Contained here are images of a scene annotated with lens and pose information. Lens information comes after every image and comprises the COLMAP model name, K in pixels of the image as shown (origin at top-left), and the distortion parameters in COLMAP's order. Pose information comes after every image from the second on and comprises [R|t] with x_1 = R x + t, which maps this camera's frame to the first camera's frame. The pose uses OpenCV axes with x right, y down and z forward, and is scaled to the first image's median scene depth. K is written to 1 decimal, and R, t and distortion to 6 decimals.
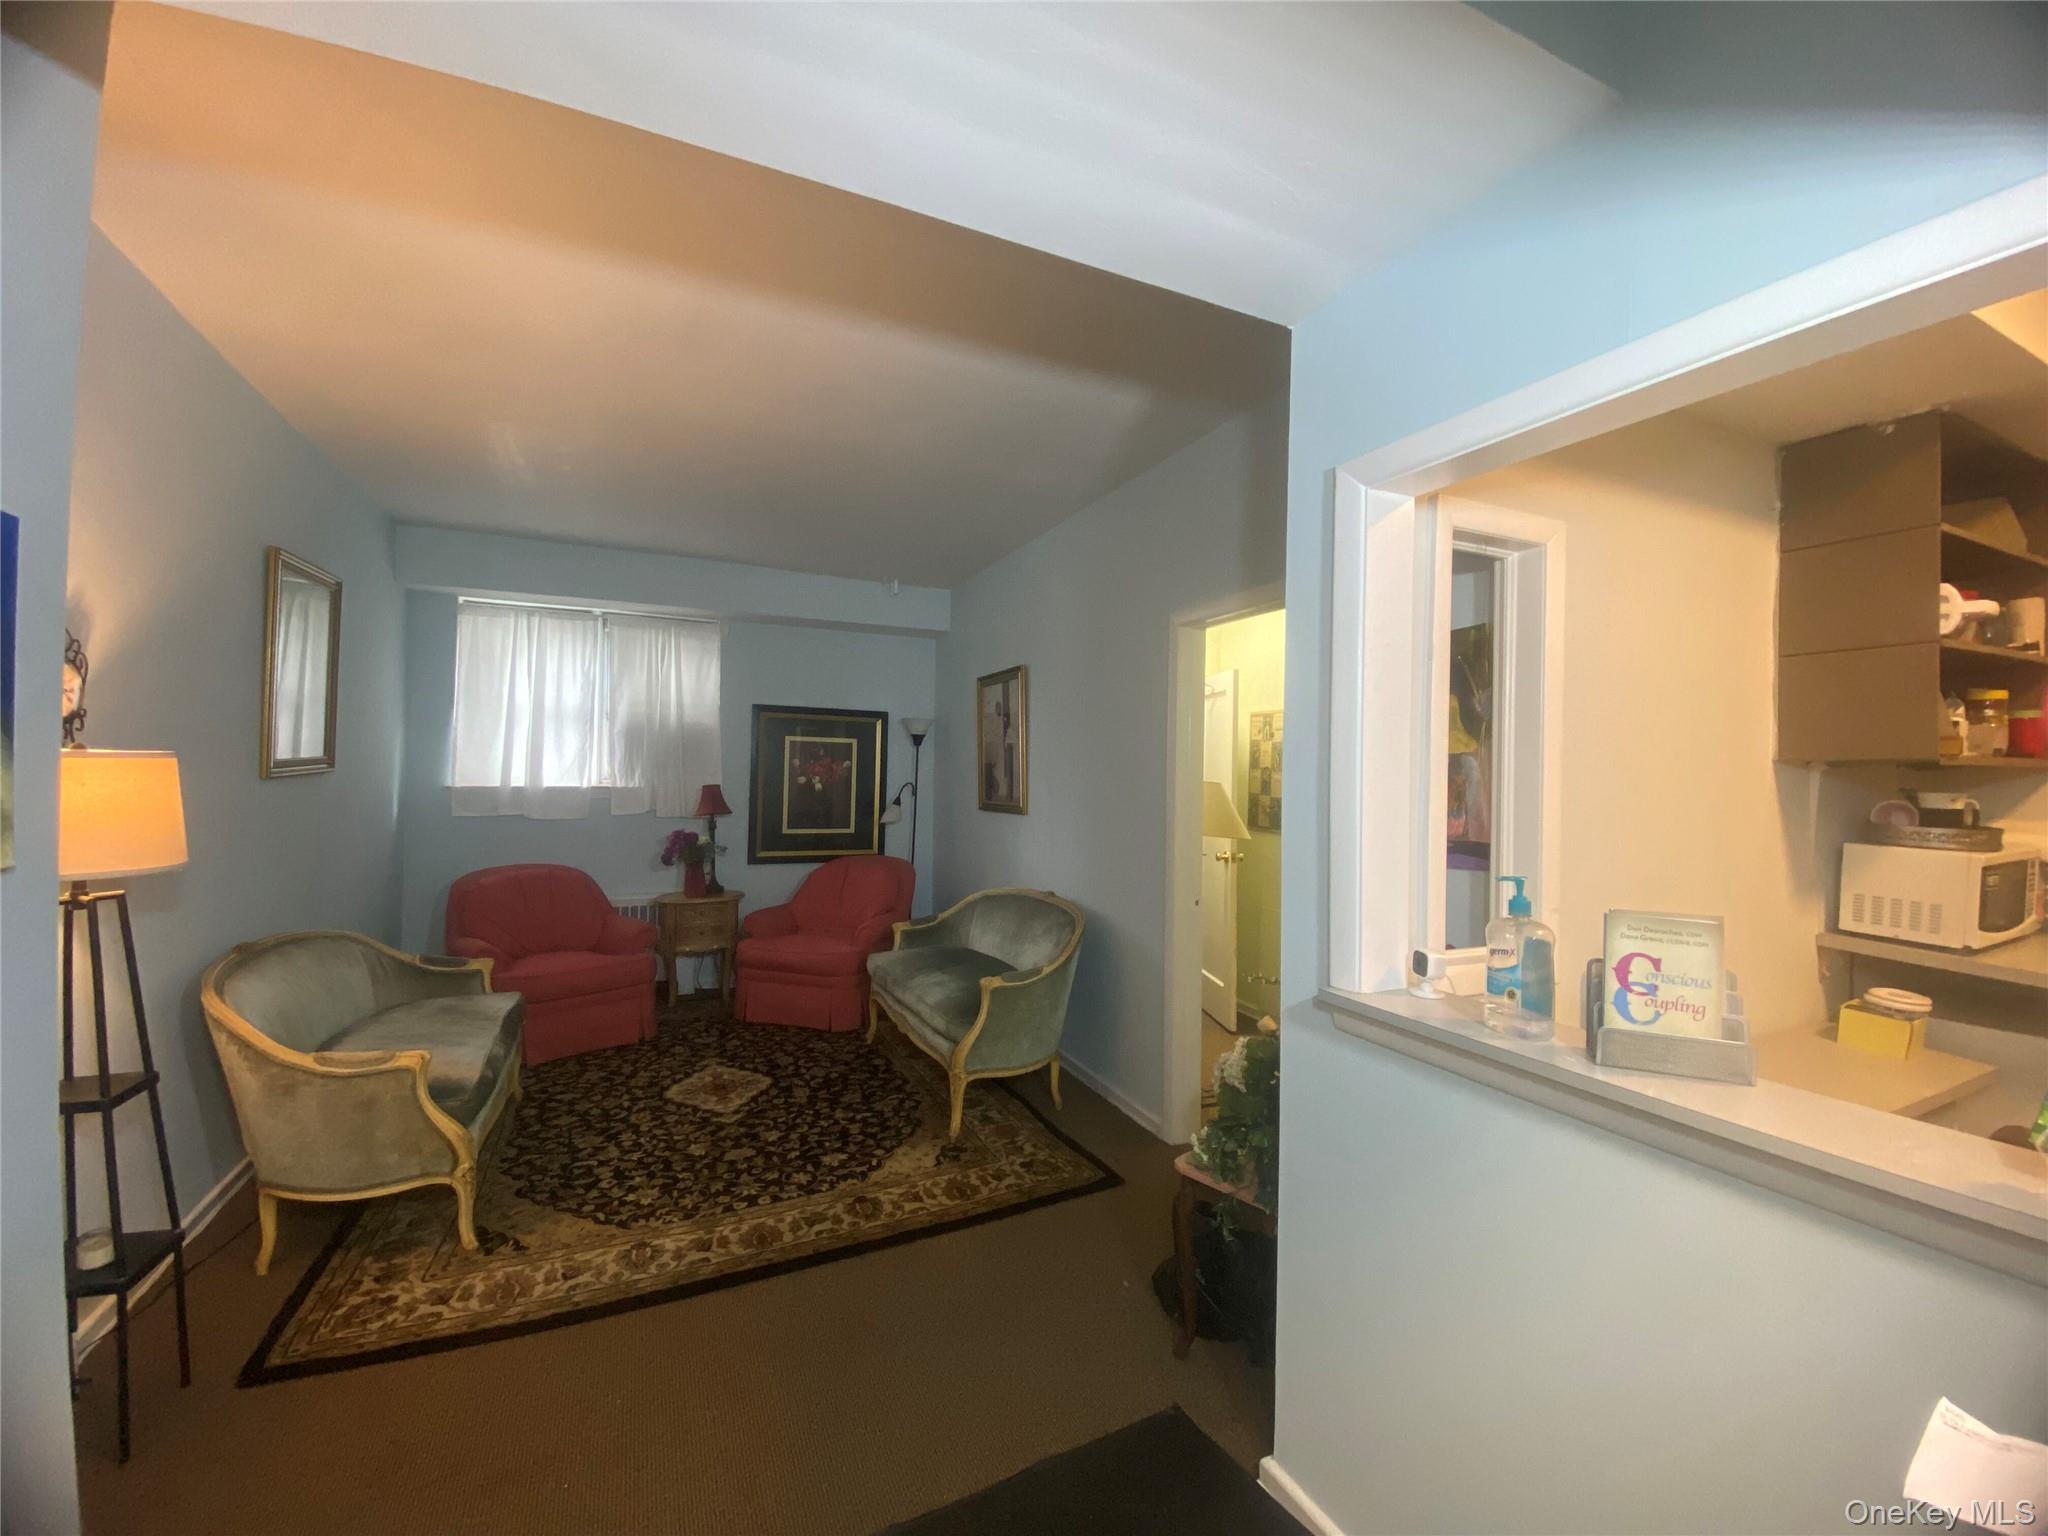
lens RADIAL K [[830.0, 0, 1024.0], [0, 830.0, 768.0], [0, 0, 1]] dist [0.017748, -0.019404]
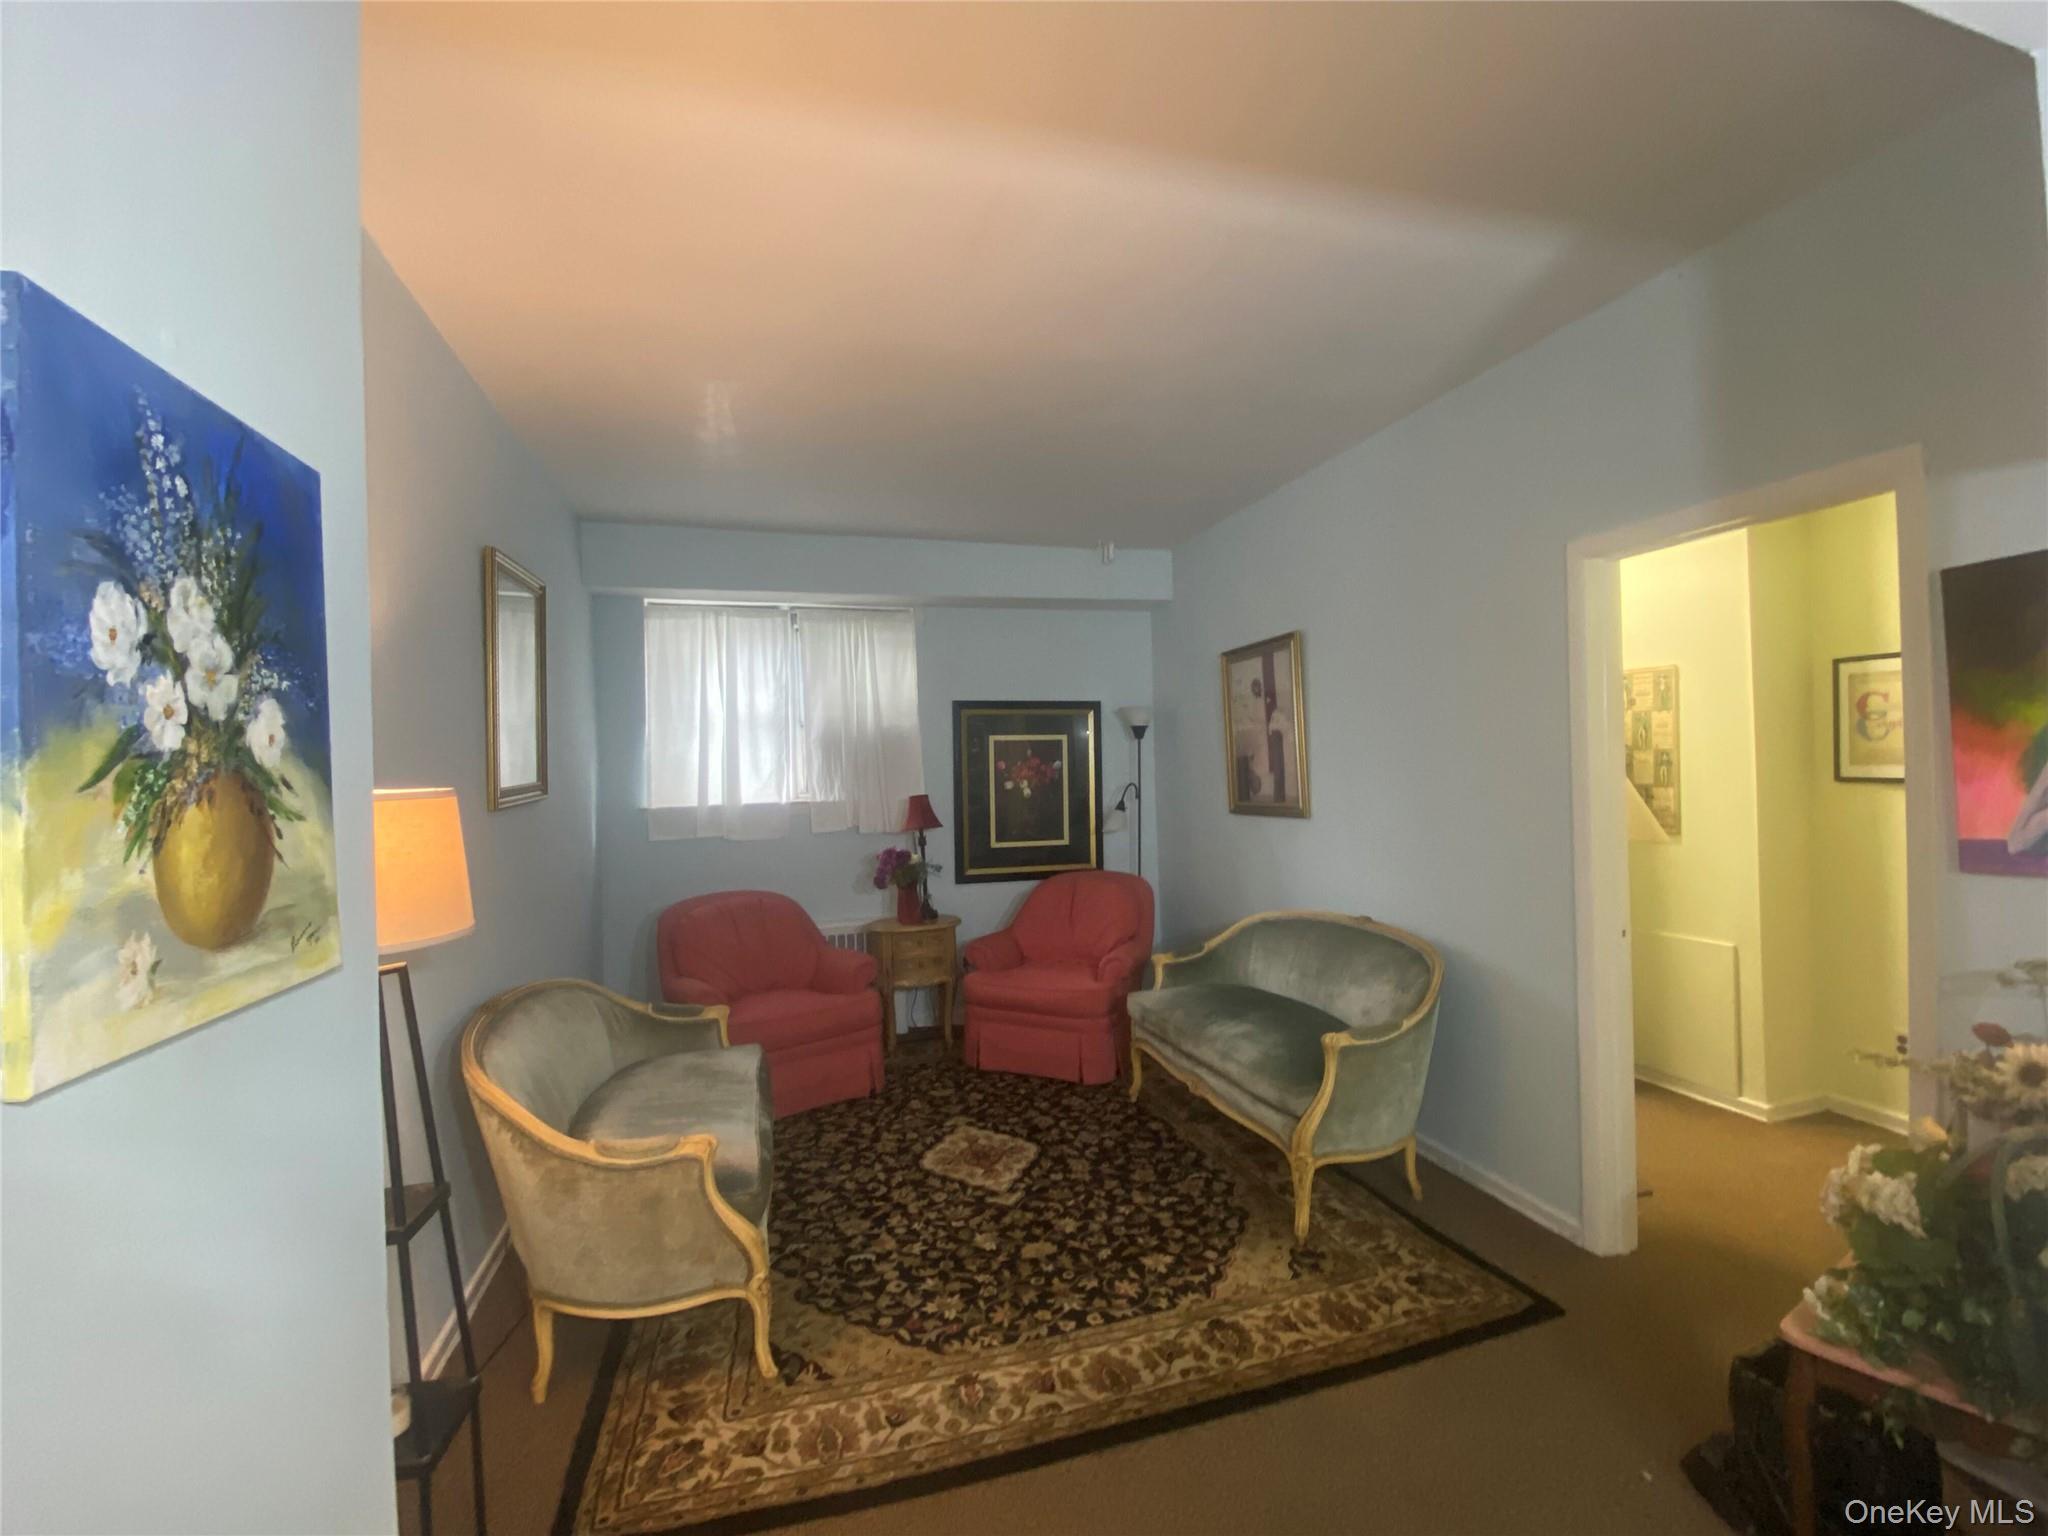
lens RADIAL K [[912.9, 0, 1024.0], [0, 912.9, 768.0], [0, 0, 1]] dist [0.048182, -0.048714]
pose [[0.987626, -0.042310, -0.151013, -0.194915], [0.043350, 0.999053, 0.003599, -0.011615], [0.150718, -0.010100, 0.988525, 0.108525]]
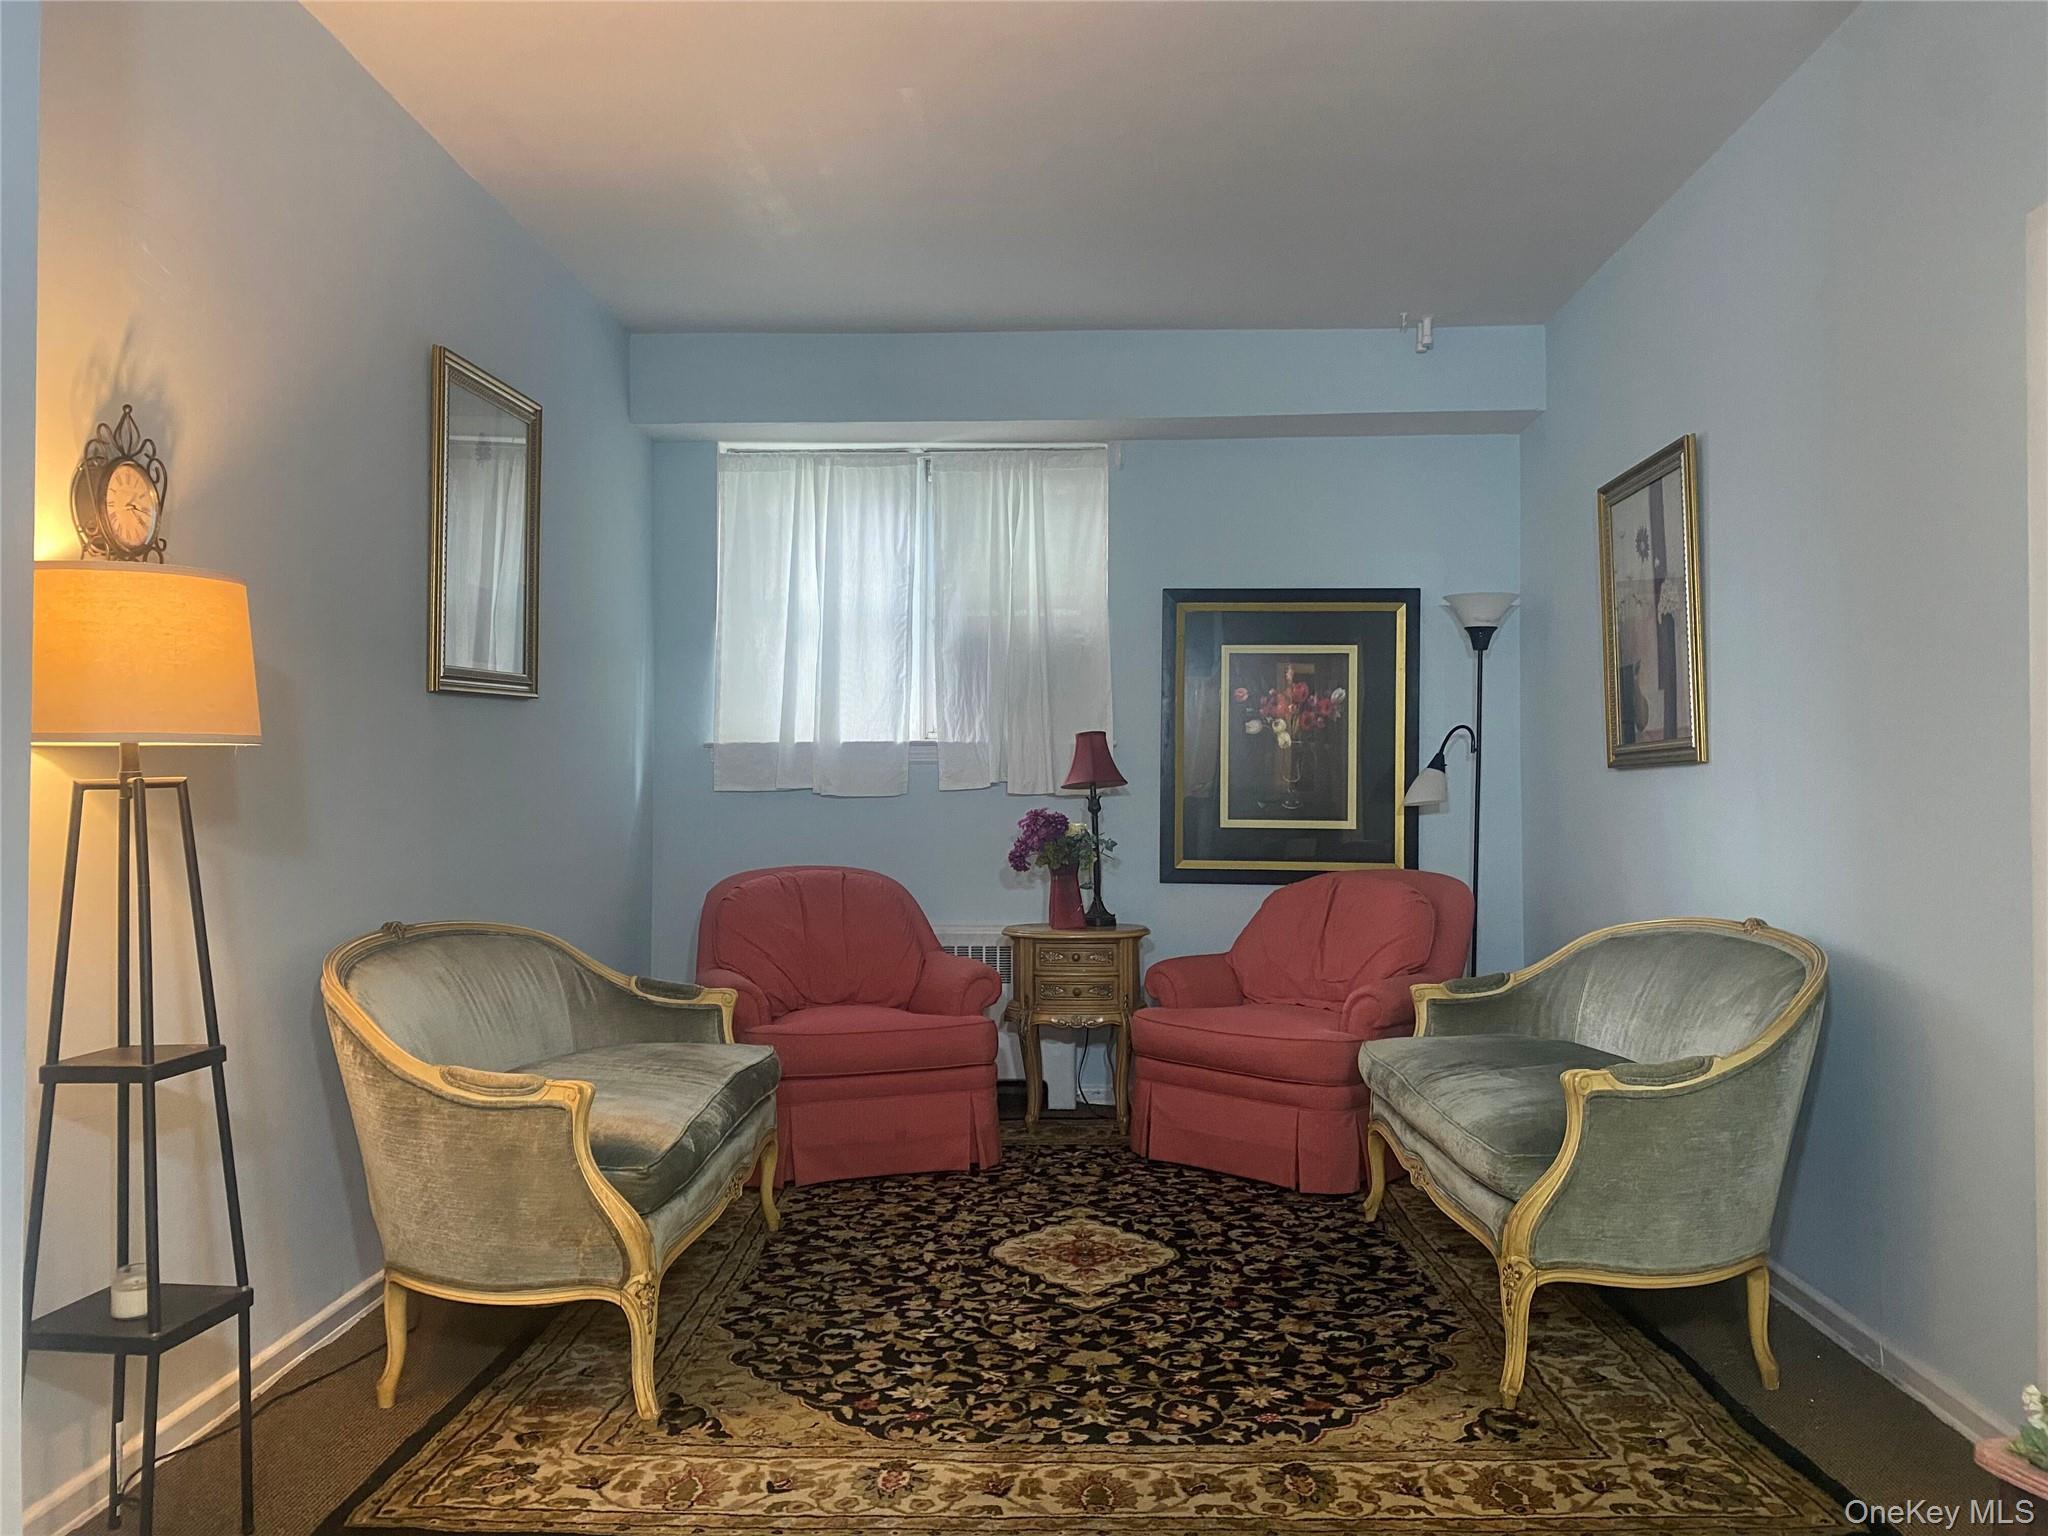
lens RADIAL K [[1560.2, 0, 1024.0], [0, 1560.2, 768.0], [0, 0, 1]] dist [0.009378, -0.006155]
pose [[0.894974, -0.020543, -0.445645, 0.072943], [0.013920, 0.999739, -0.018130, 0.099180], [0.445901, 0.010022, 0.895026, 0.076203]]
